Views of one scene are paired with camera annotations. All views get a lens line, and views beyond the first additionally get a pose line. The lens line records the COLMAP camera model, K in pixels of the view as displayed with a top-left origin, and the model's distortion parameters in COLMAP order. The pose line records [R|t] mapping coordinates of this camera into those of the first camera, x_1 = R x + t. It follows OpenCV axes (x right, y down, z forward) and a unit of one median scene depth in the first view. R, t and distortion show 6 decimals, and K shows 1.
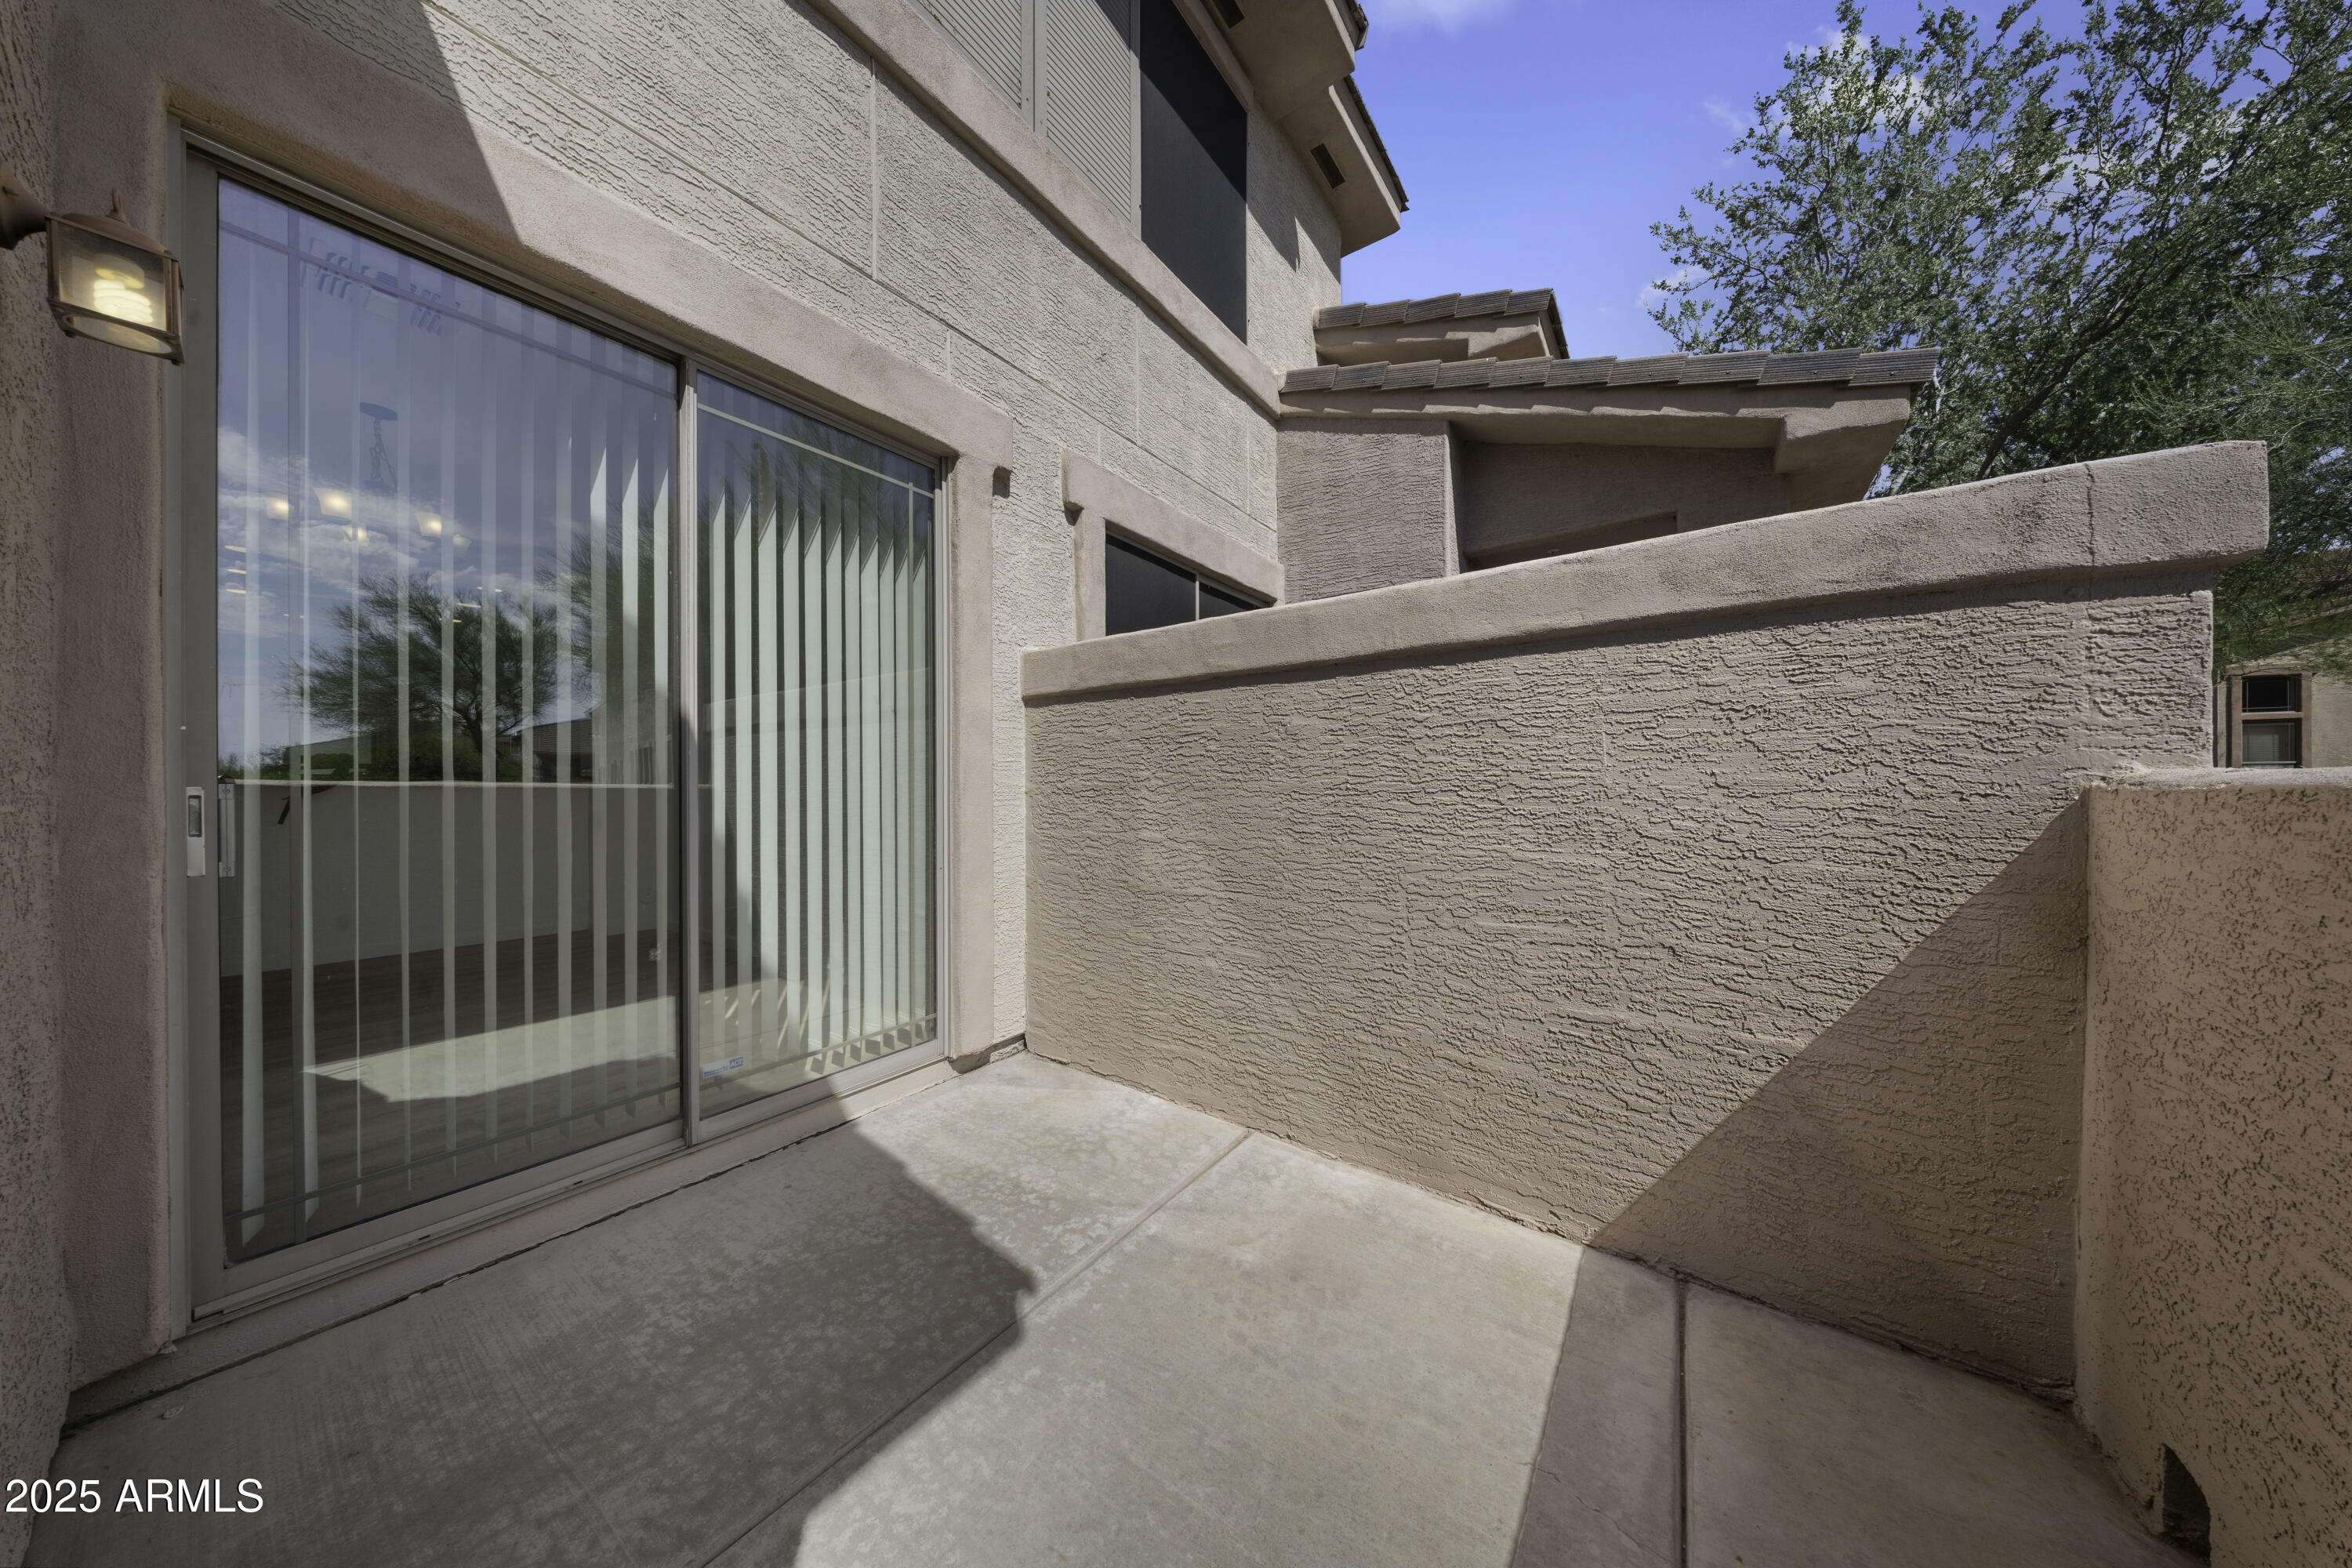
lens RADIAL K [[694.3, 0, 1176.0], [0, 694.3, 784.0], [0, 0, 1]] dist [0.000160, -0.000014]
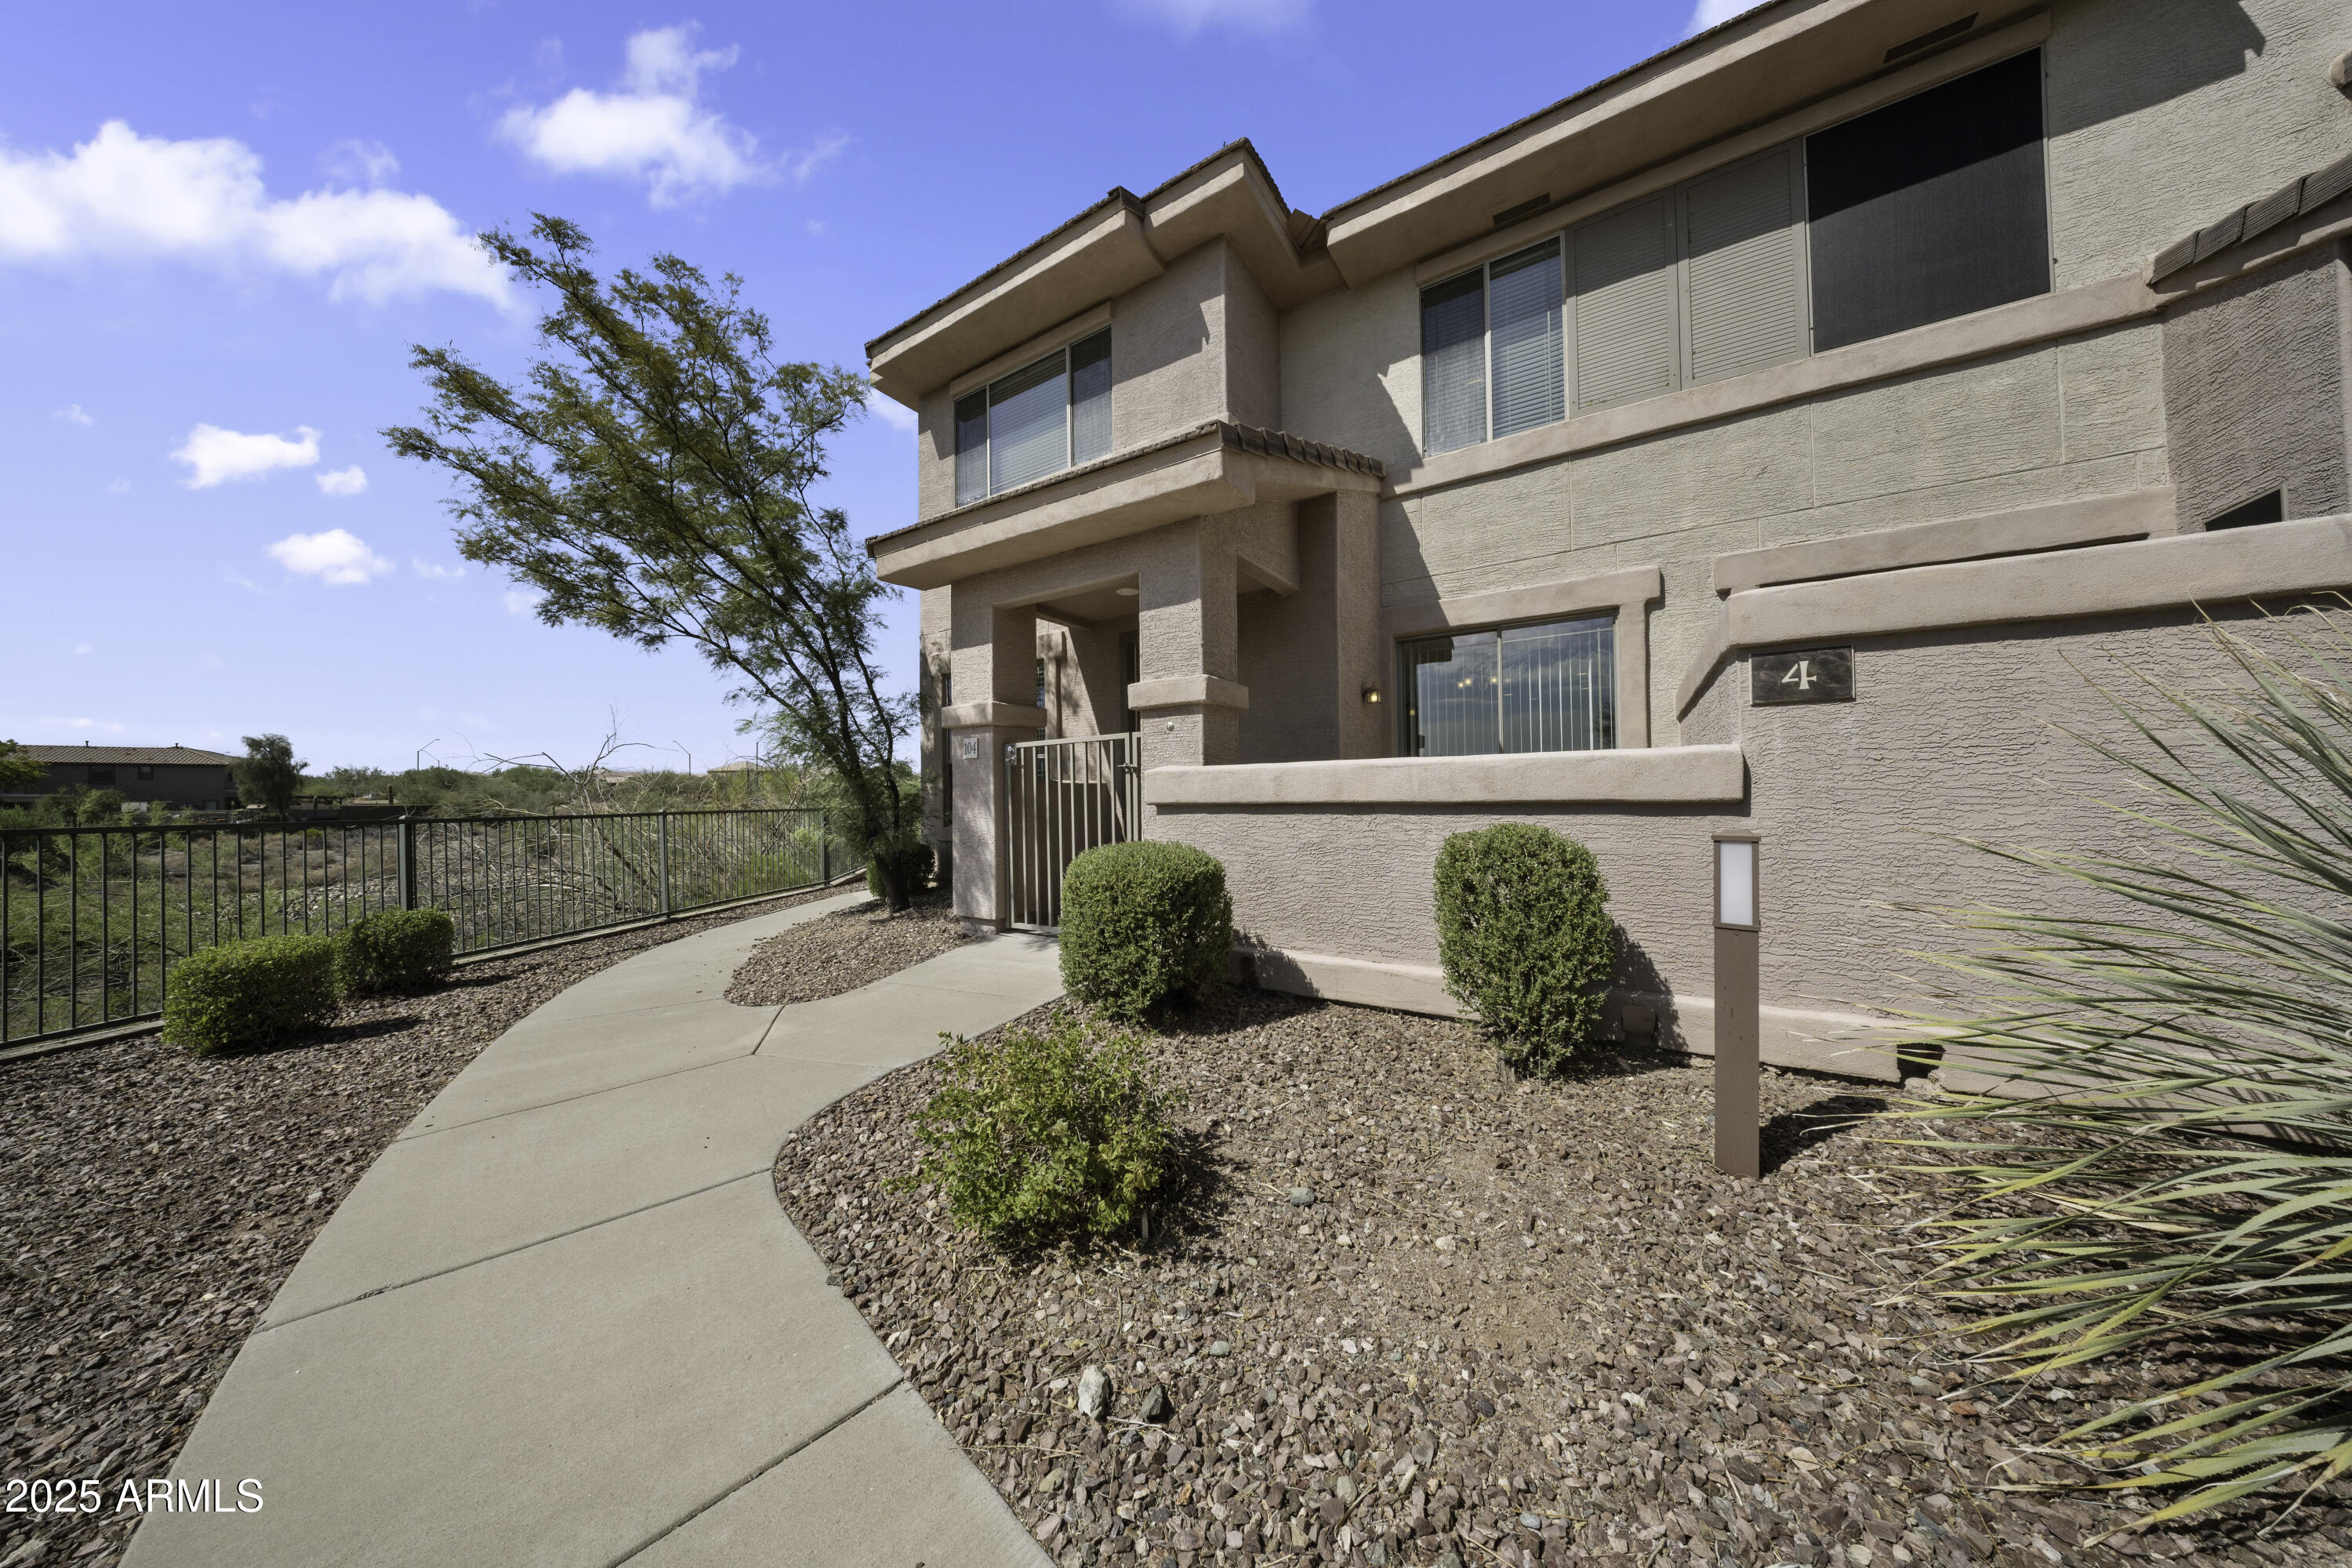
lens RADIAL K [[694.3, 0, 1176.0], [0, 694.3, 784.0], [0, 0, 1]] dist [0.000160, -0.000014]
pose [[0.070268, -0.023612, -0.997249, 1.026643], [0.018960, 0.999571, -0.022331, 0.041361], [0.997348, -0.017339, 0.070686, -0.281566]]
